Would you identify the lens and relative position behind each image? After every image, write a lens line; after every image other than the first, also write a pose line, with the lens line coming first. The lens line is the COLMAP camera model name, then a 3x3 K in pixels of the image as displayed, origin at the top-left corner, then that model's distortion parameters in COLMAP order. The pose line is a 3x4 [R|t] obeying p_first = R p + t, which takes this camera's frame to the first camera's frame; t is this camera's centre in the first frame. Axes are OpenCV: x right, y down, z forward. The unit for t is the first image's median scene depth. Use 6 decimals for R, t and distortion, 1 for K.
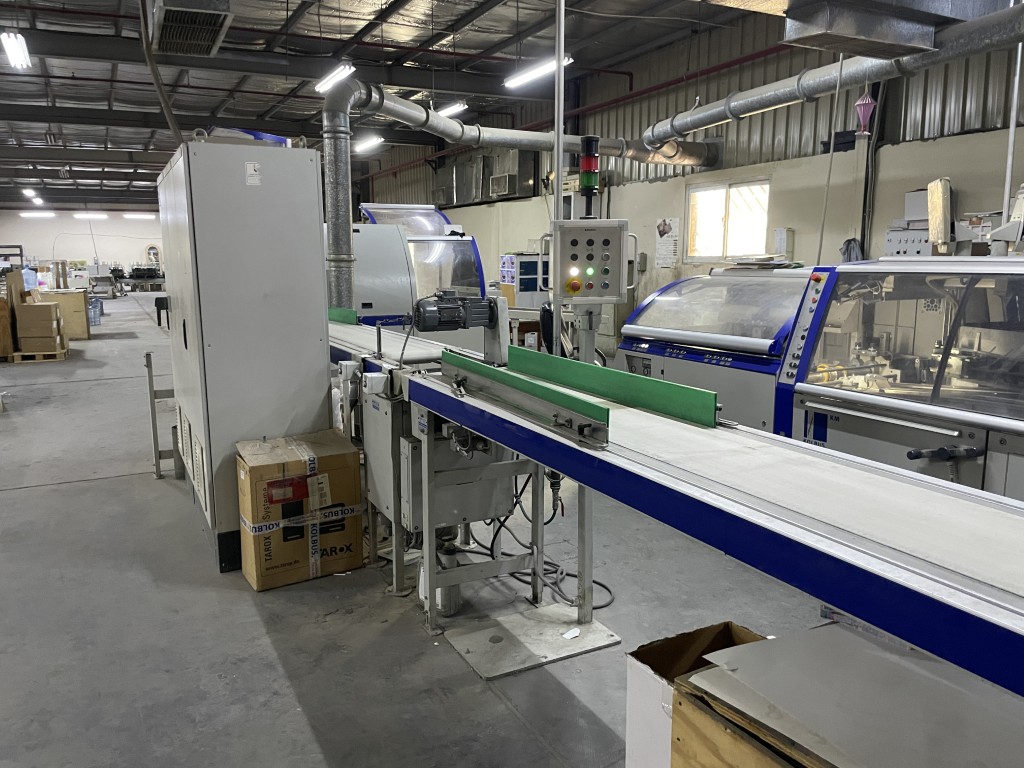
lens RADIAL K [[785.9, 0, 512.8], [0, 785.9, 384.0], [0, 0, 1]] dist [0.085576, -0.119997]
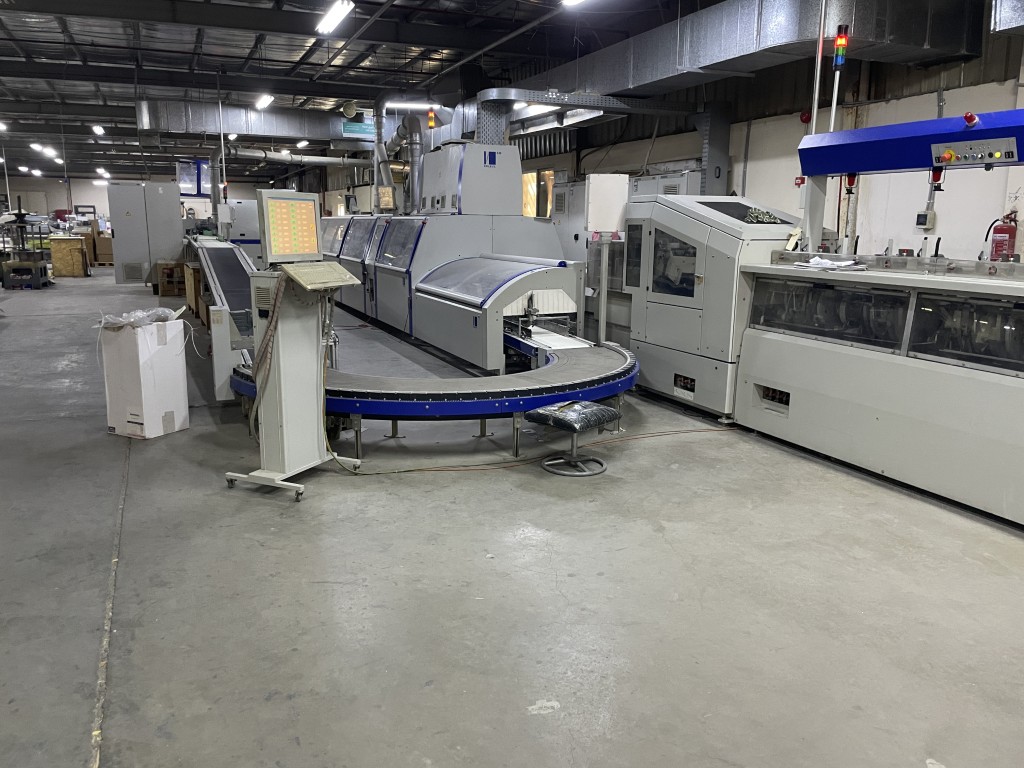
lens RADIAL K [[785.9, 0, 512.8], [0, 785.9, 384.0], [0, 0, 1]] dist [0.085576, -0.119997]
pose [[0.997527, 0.031386, -0.062880, 0.429089], [-0.028916, 0.998788, 0.039829, 0.124073], [0.064054, -0.037912, 0.997226, -0.725915]]
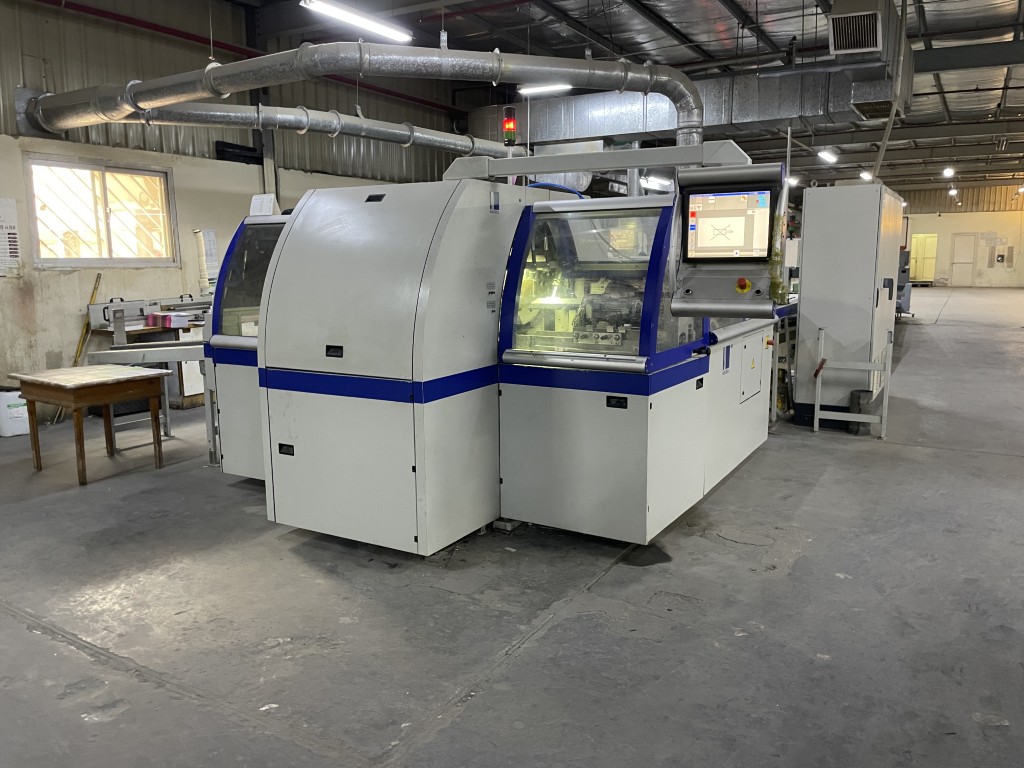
lens RADIAL K [[778.7, 0, 511.2], [0, 778.7, 385.3], [0, 0, 1]] dist [0.103377, -0.143025]
pose [[-0.539477, -0.121440, 0.833197, -0.350629], [0.151494, 0.959397, 0.237923, -0.095512], [-0.828260, 0.254578, -0.499175, 0.626412]]
